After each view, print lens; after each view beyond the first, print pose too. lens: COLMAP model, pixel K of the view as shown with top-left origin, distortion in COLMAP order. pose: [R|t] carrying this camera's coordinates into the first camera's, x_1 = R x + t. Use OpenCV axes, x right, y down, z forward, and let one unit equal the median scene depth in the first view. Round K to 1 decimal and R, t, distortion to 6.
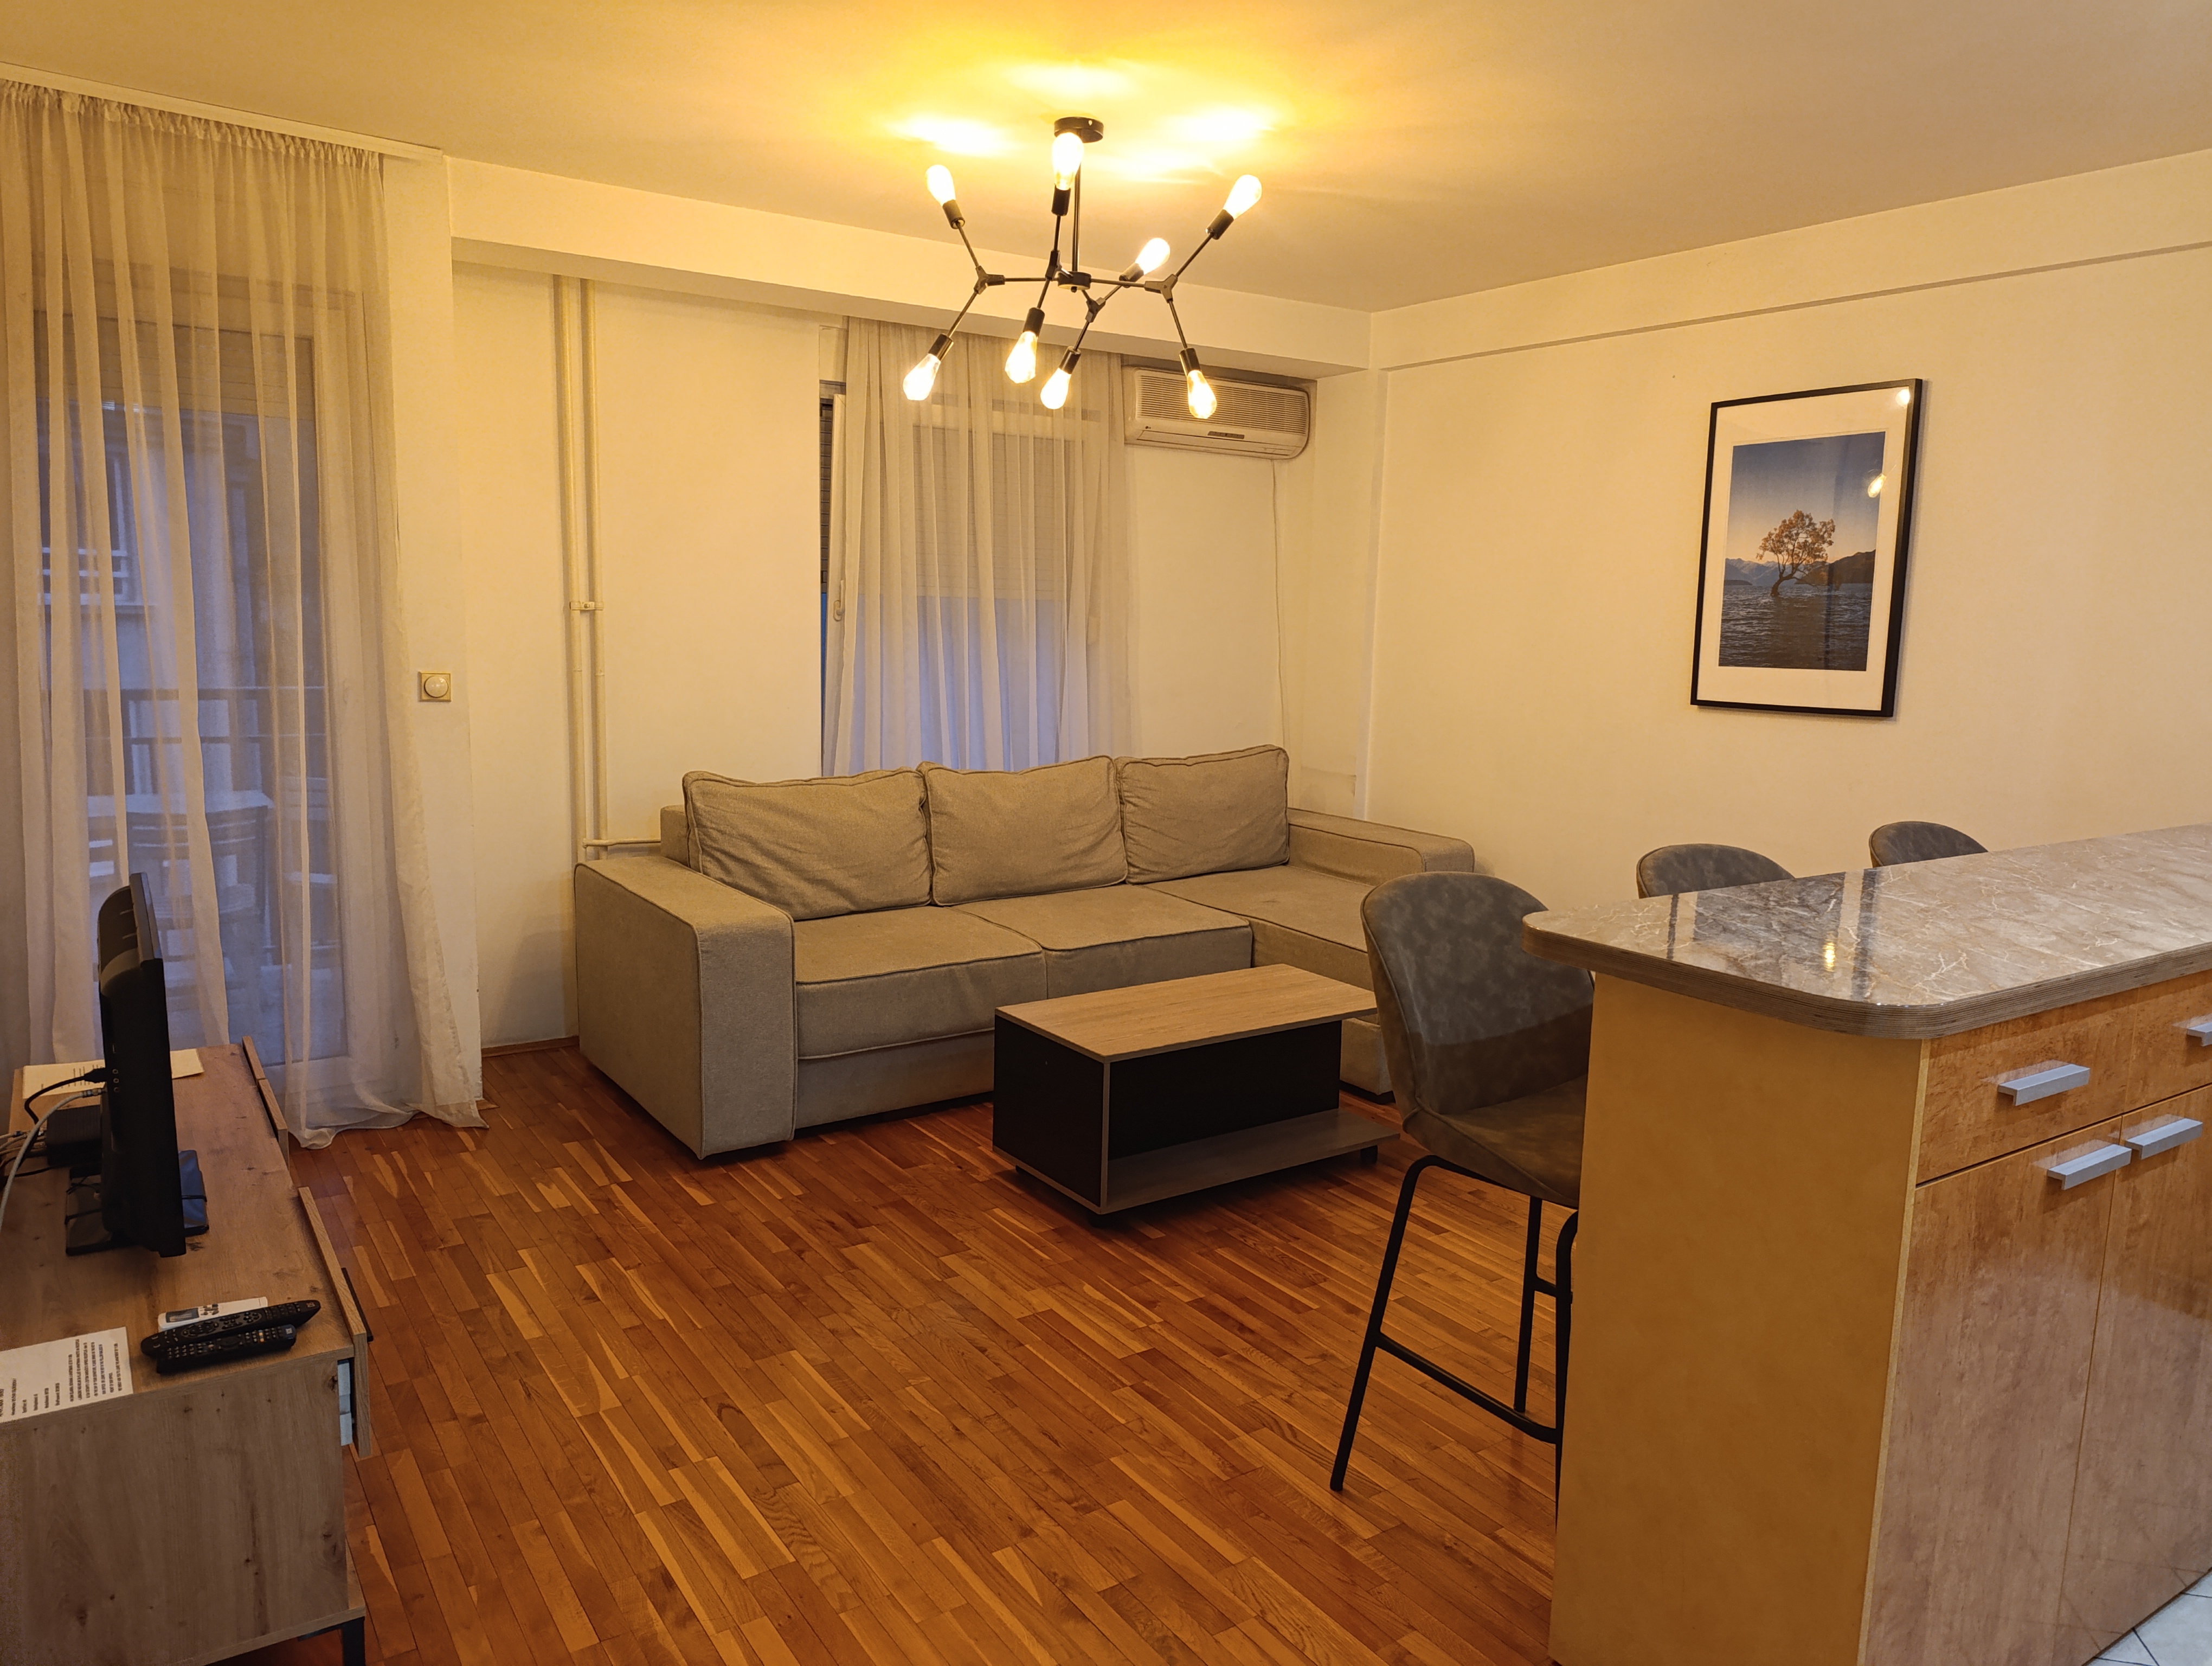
lens RADIAL K [[1540.7, 0, 1106.0], [0, 1540.7, 833.0], [0, 0, 1]] dist [0.013284, -0.001167]
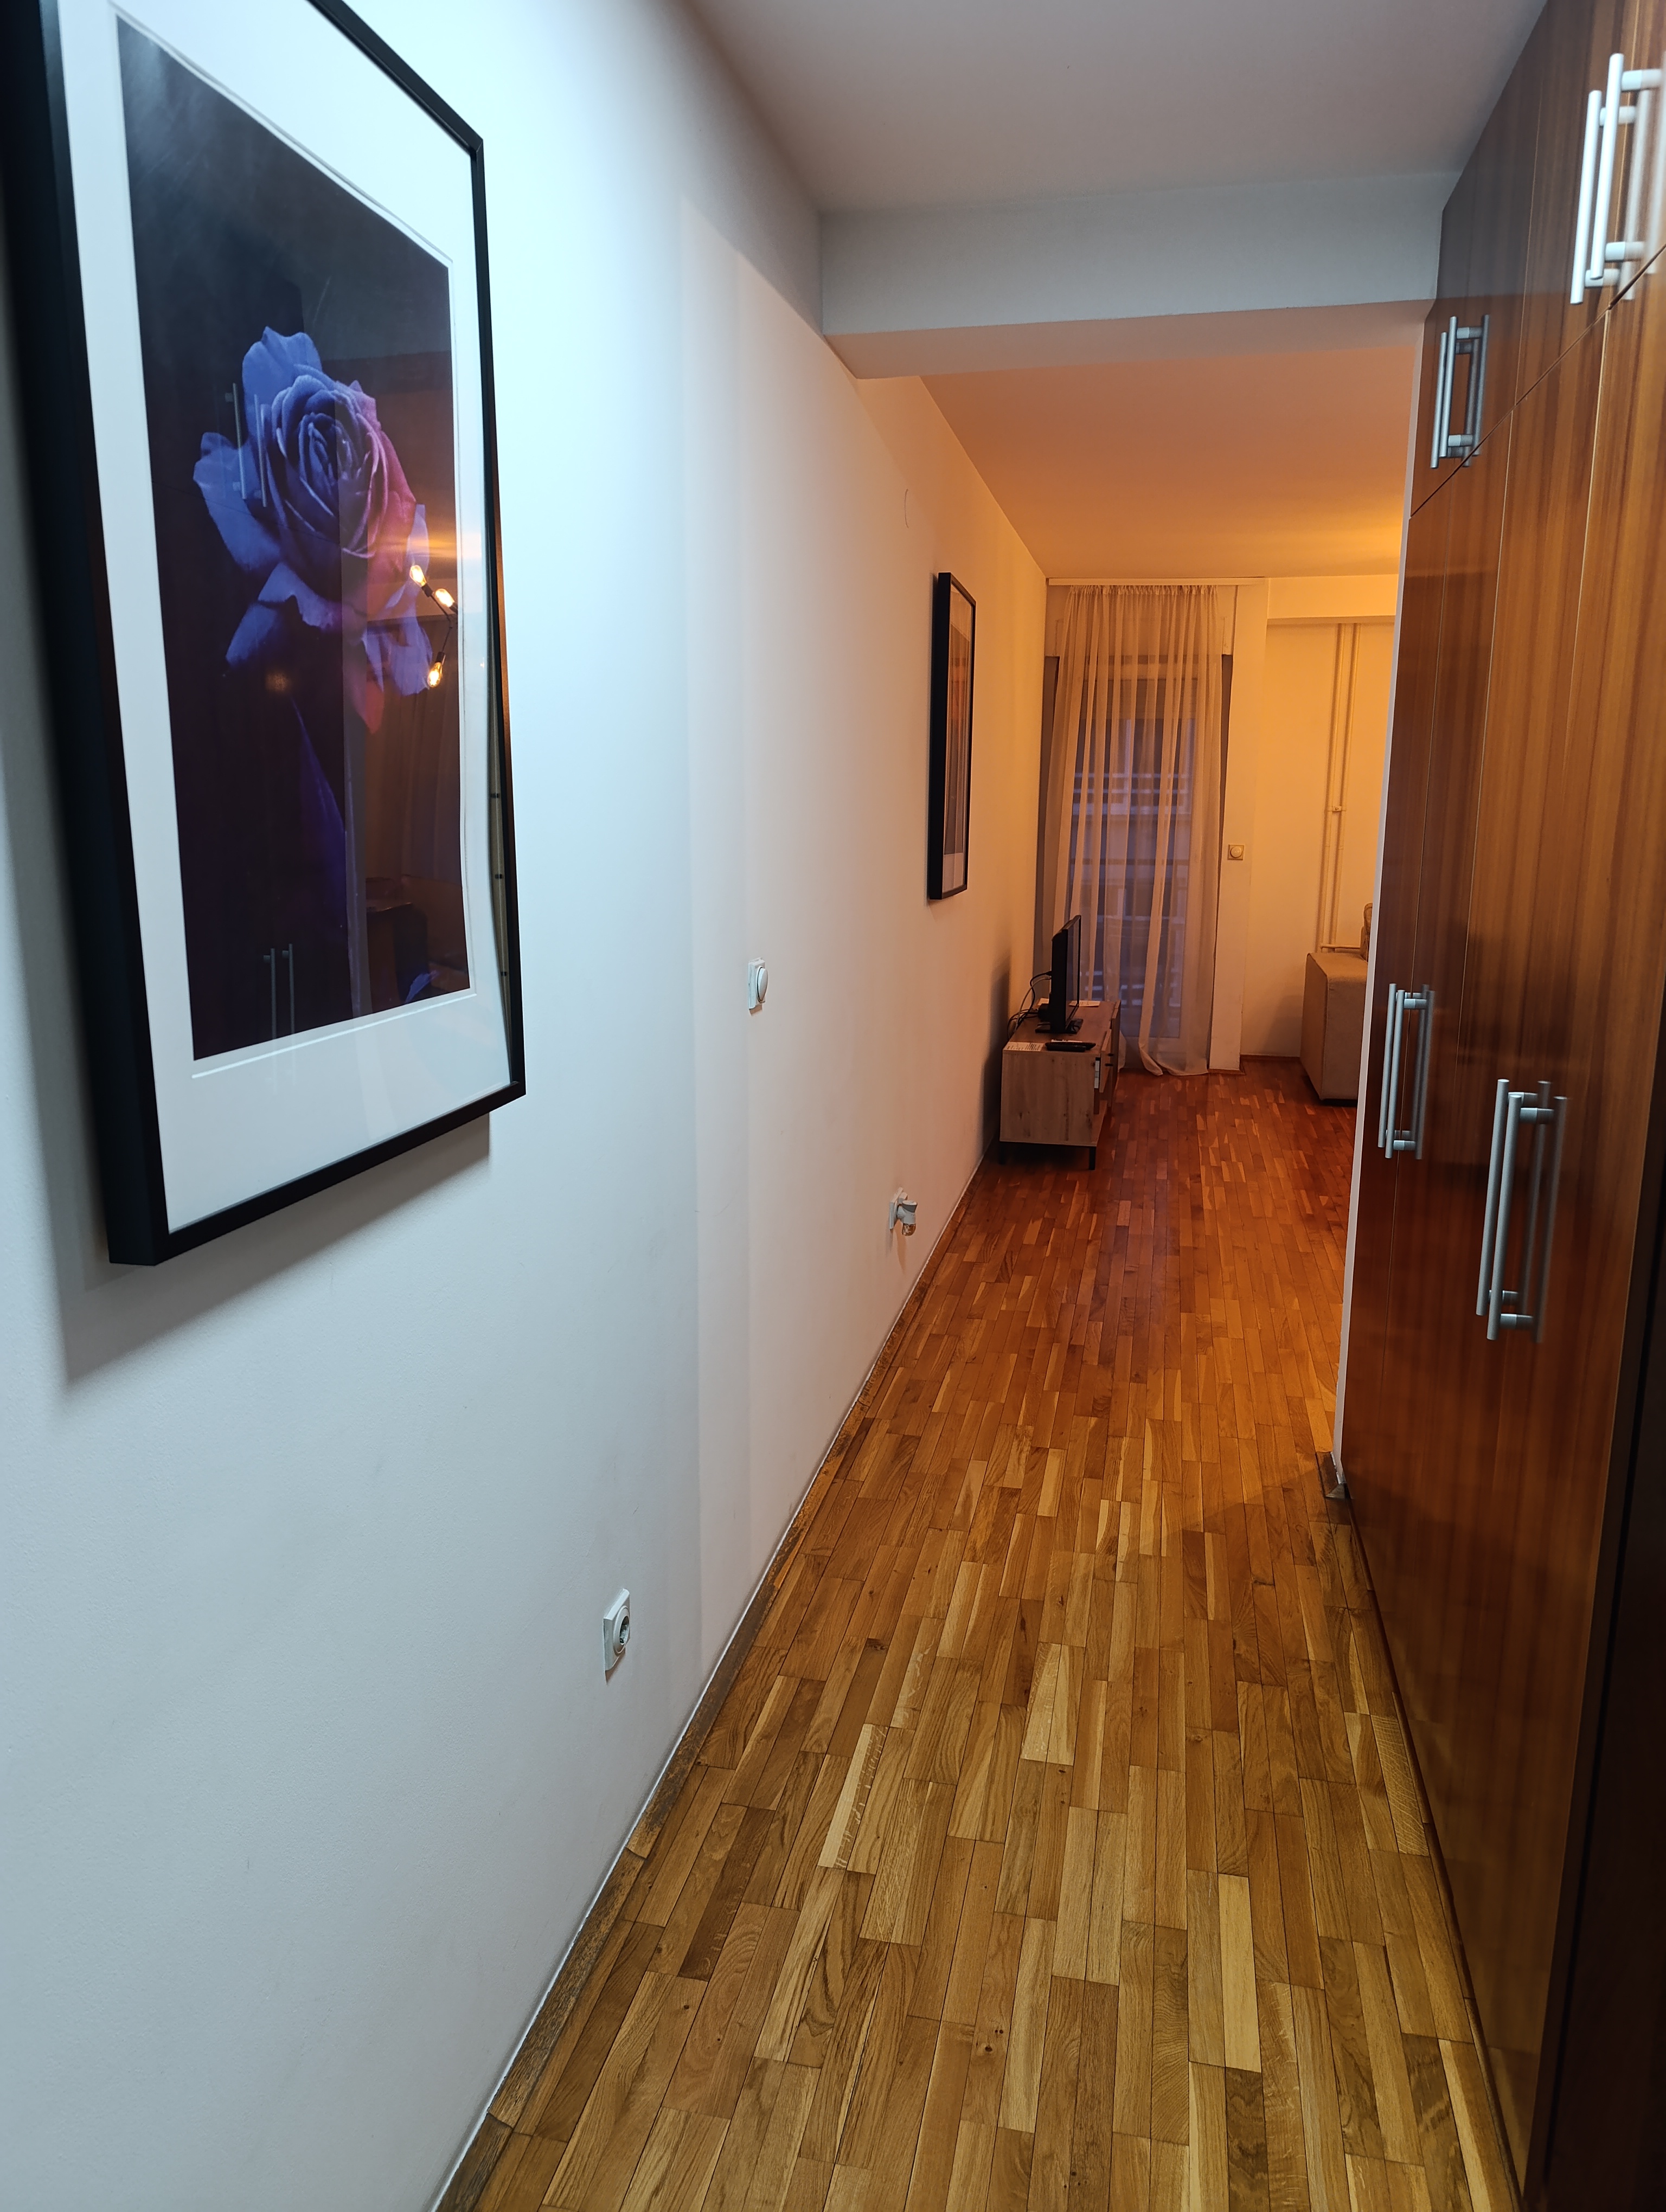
lens RADIAL K [[1518.7, 0, 831.9], [0, 1518.7, 1112.2], [0, 0, 1]] dist [0.031610, -0.040090]
pose [[0.693977, 0.128371, -0.708461, 0.612551], [-0.090272, 0.991726, 0.091271, 0.100865], [0.714316, 0.000614, 0.699823, -0.707217]]
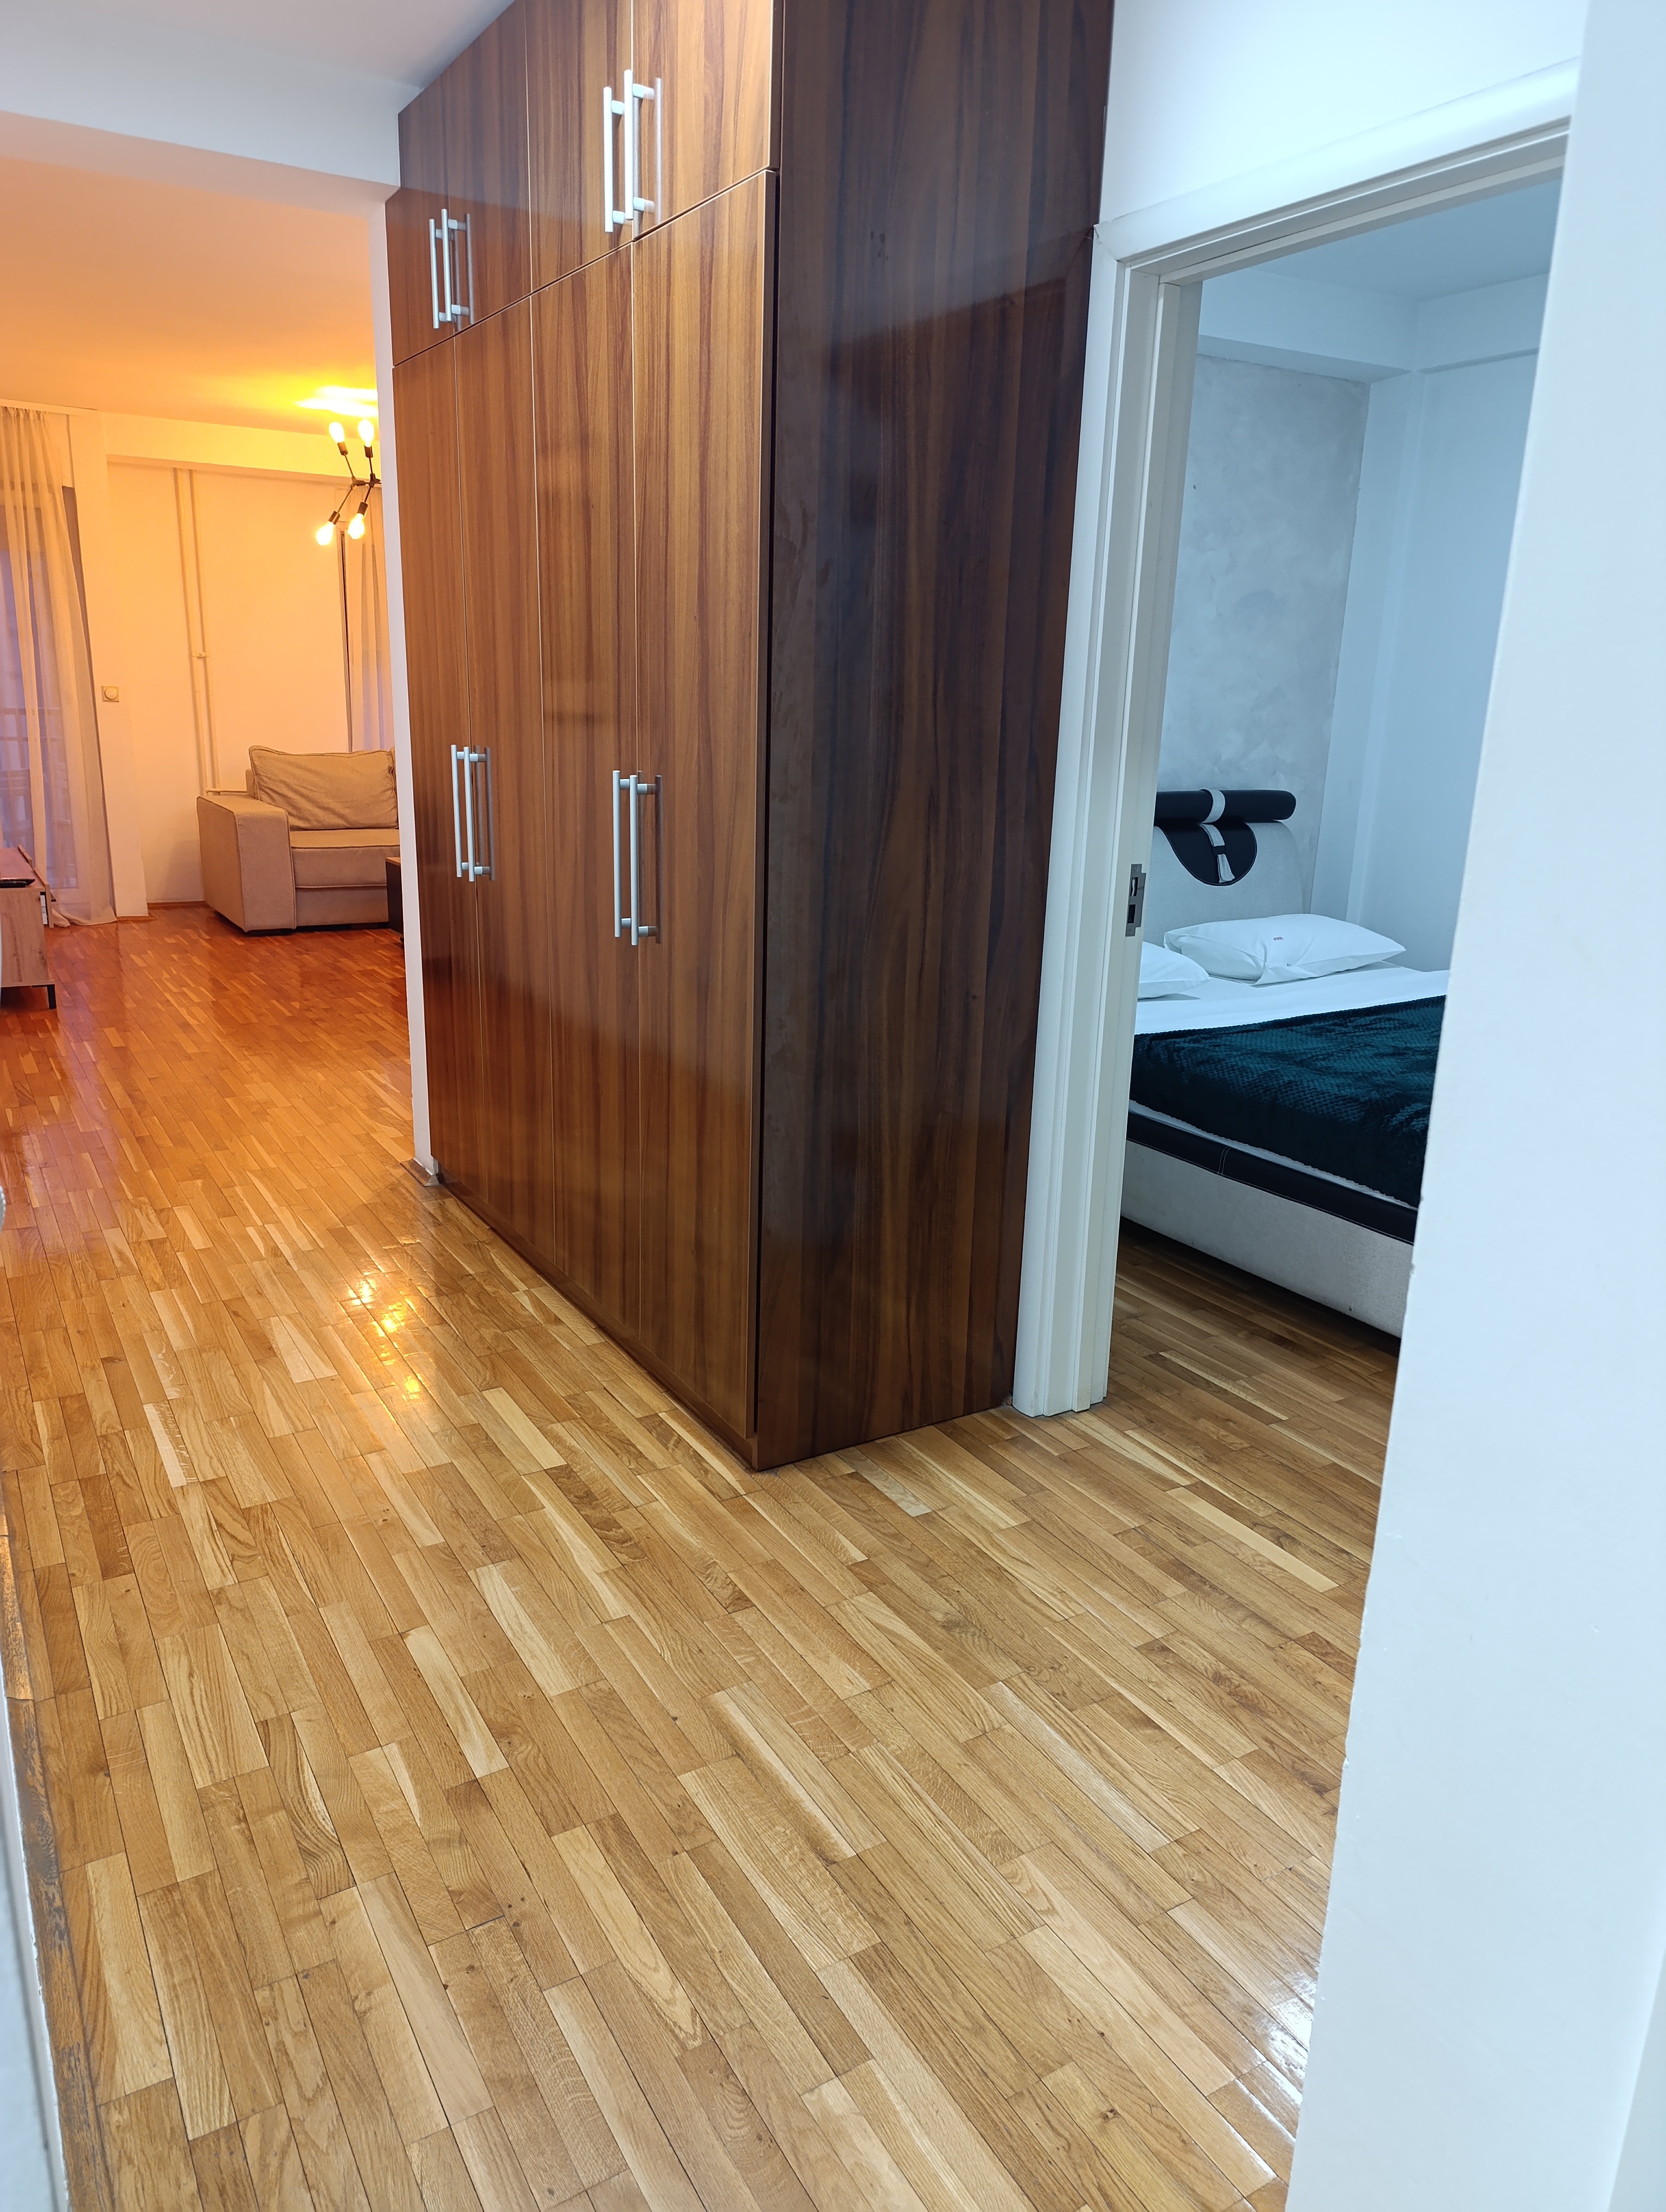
lens RADIAL K [[1518.7, 0, 831.9], [0, 1518.7, 1112.2], [0, 0, 1]] dist [0.031610, -0.040090]
pose [[0.998744, 0.021323, -0.045331, 0.561046], [-0.015617, 0.992321, 0.122700, 0.174545], [0.047599, -0.121838, 0.991408, -0.912178]]
